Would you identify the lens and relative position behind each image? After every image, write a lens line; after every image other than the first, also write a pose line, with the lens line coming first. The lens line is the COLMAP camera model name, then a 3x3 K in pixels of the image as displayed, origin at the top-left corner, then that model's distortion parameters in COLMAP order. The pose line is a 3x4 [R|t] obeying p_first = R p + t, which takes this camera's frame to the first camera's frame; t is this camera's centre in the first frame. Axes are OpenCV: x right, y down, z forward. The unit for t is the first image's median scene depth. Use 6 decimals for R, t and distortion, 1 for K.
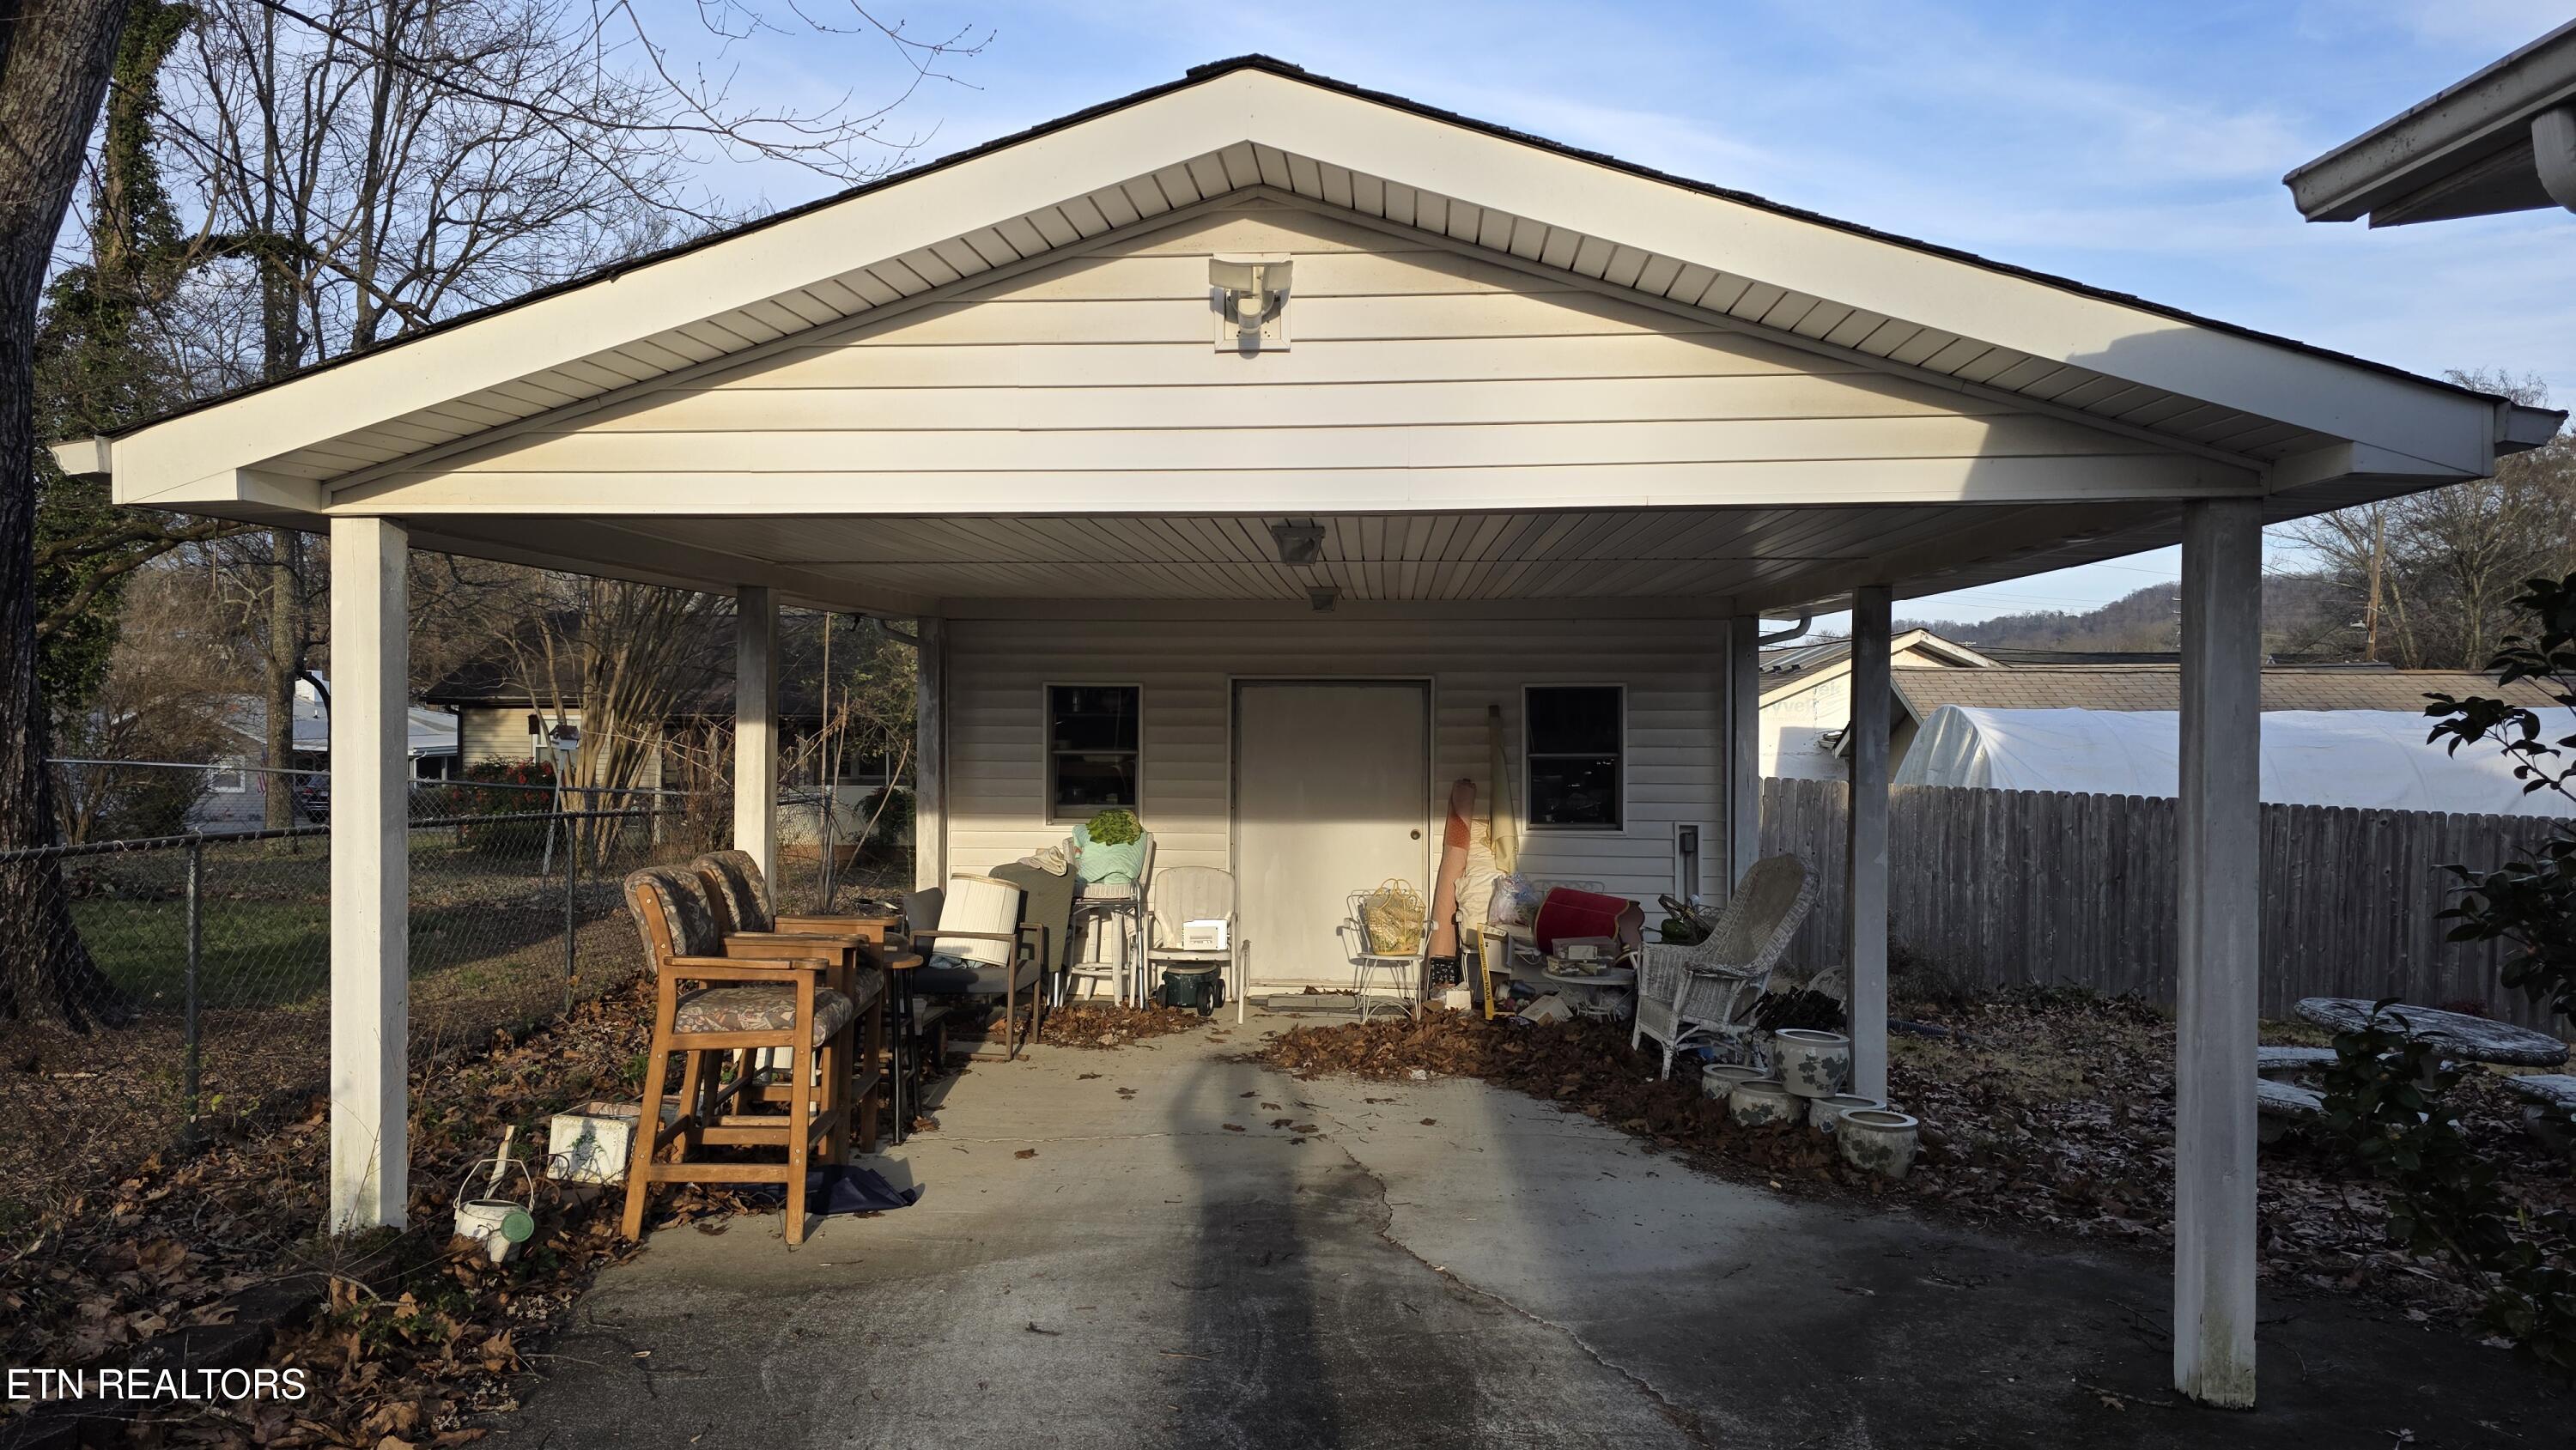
lens RADIAL K [[1742.7, 0, 1288.0], [0, 1742.7, 725.0], [0, 0, 1]] dist [-0.000029, -0.000025]
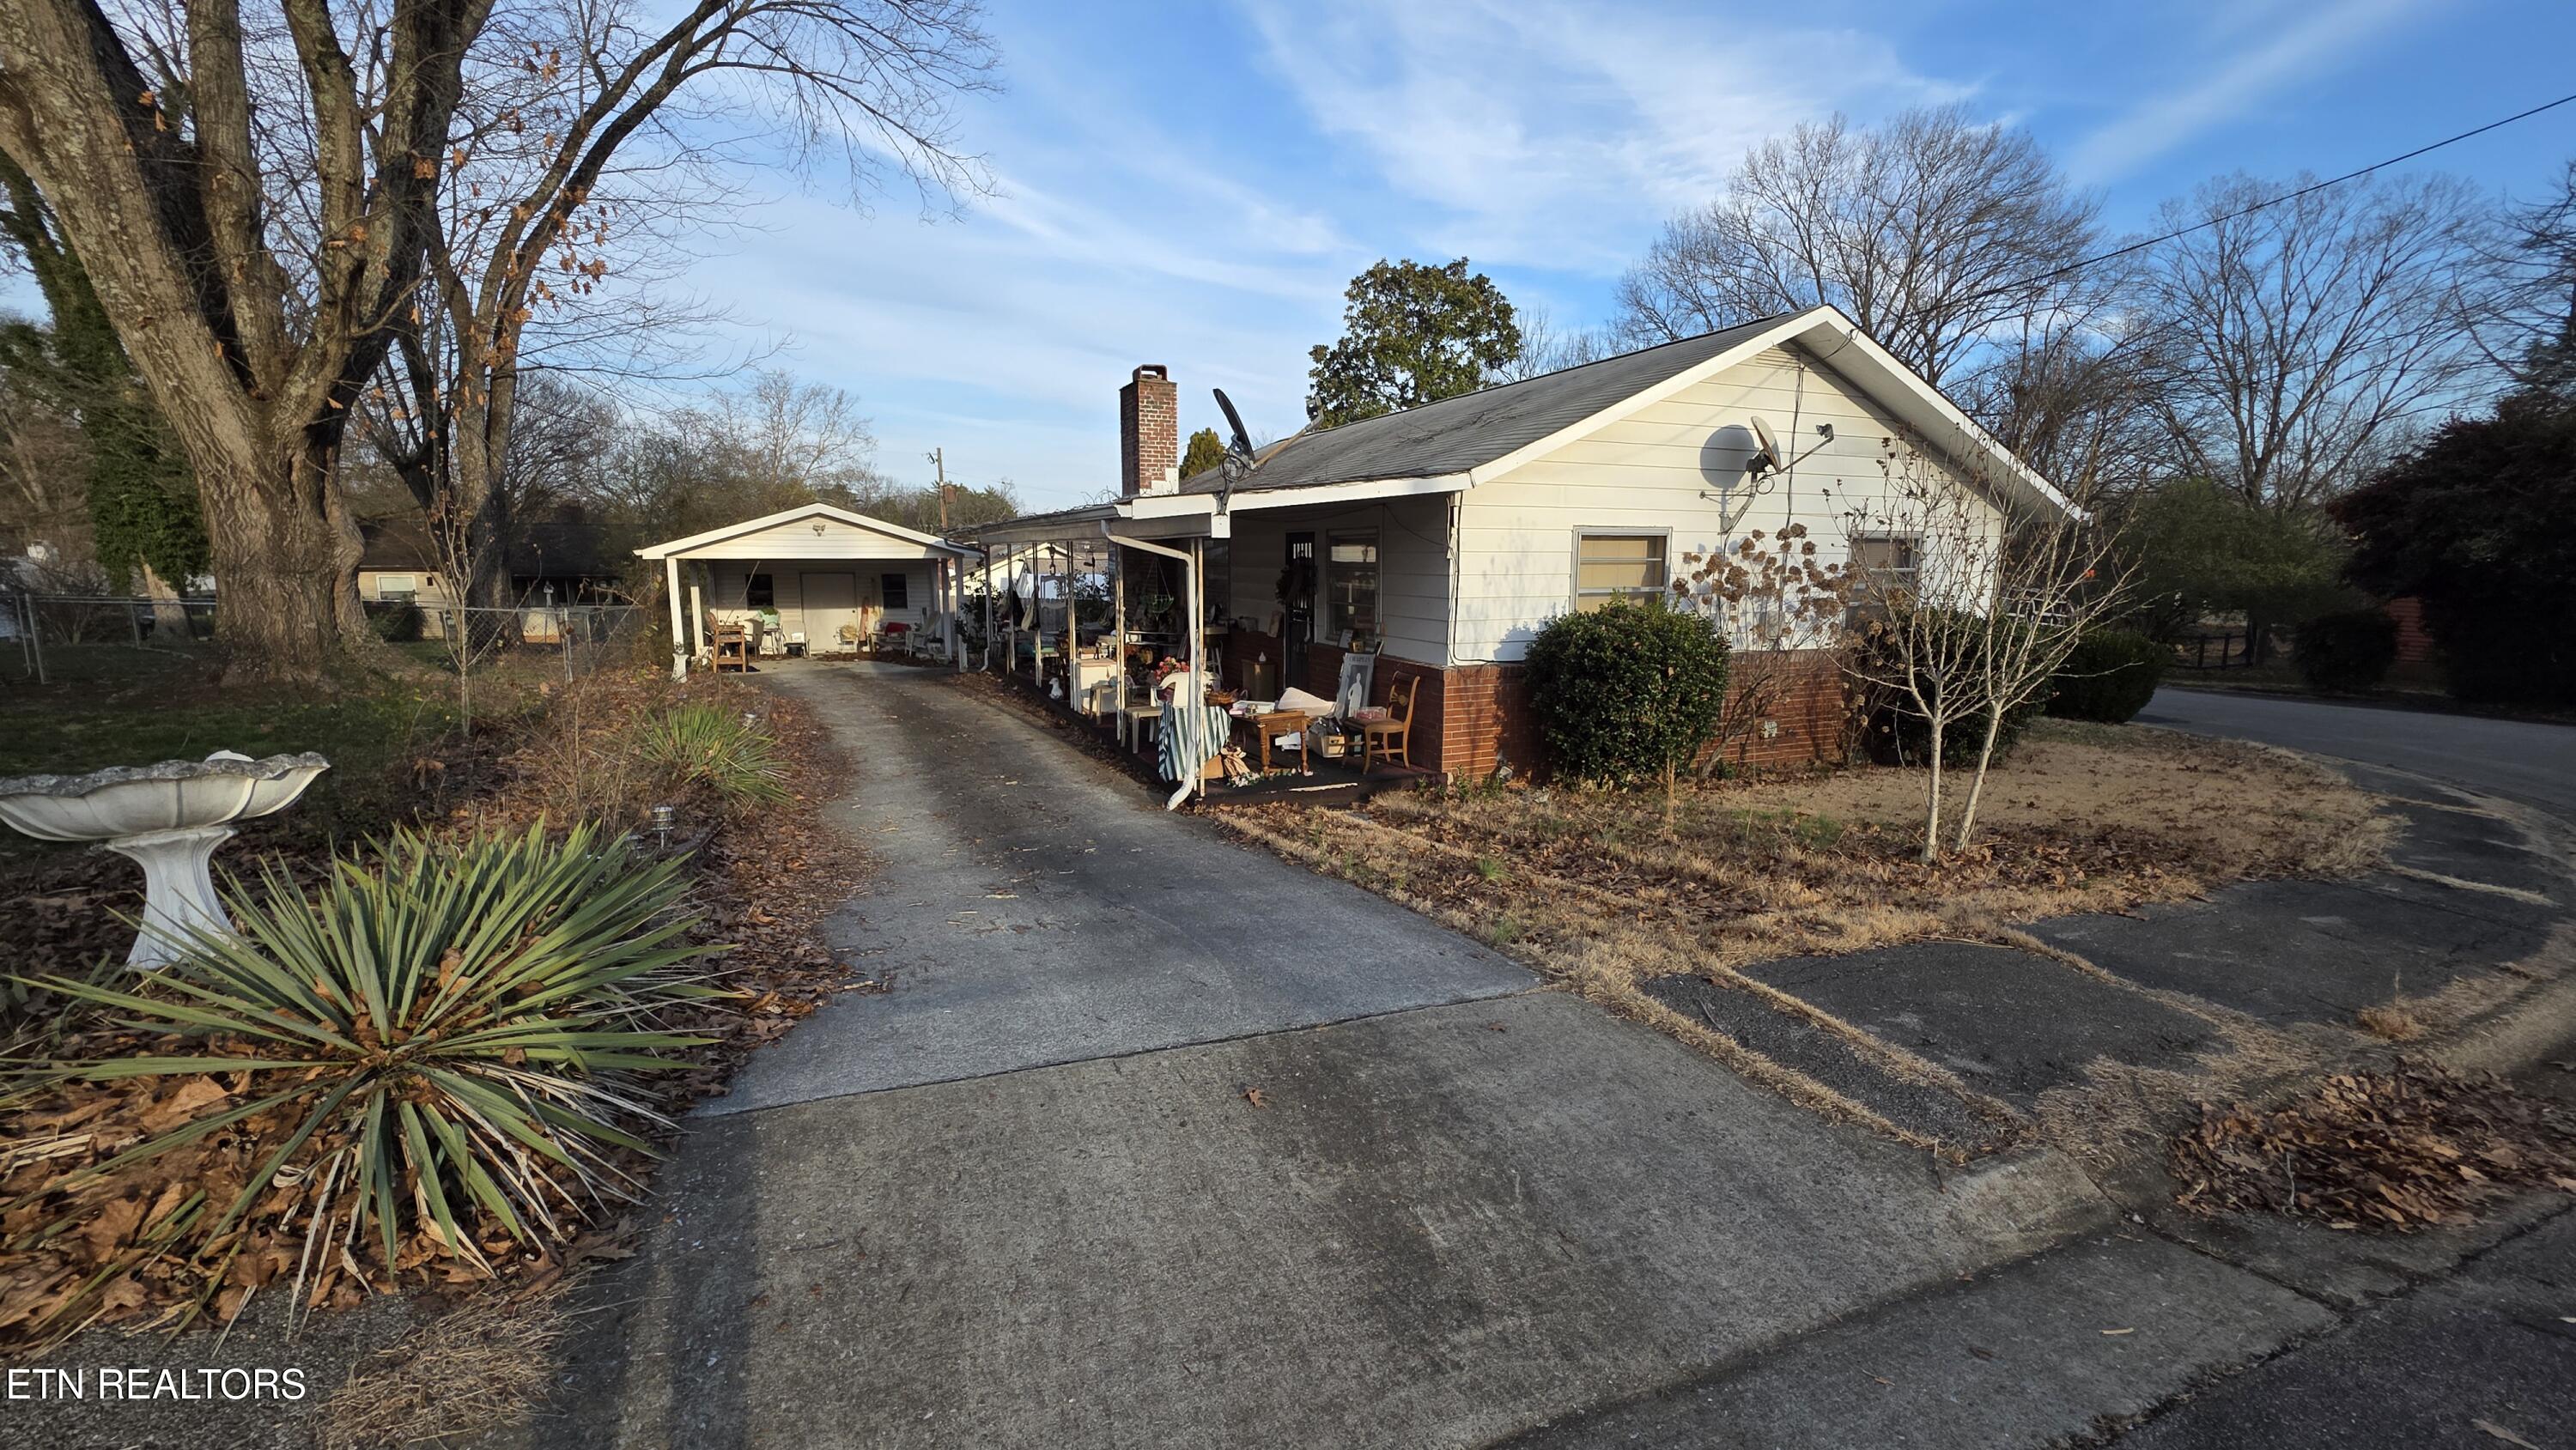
lens RADIAL K [[1022.0, 0, 1291.9], [0, 1022.0, 718.8], [0, 0, 1]] dist [0.001427, 0.000020]
pose [[0.892497, -0.074489, 0.444860, -0.095164], [0.008258, 0.988802, 0.149003, -0.036117], [-0.450977, -0.129311, 0.883118, -1.624886]]
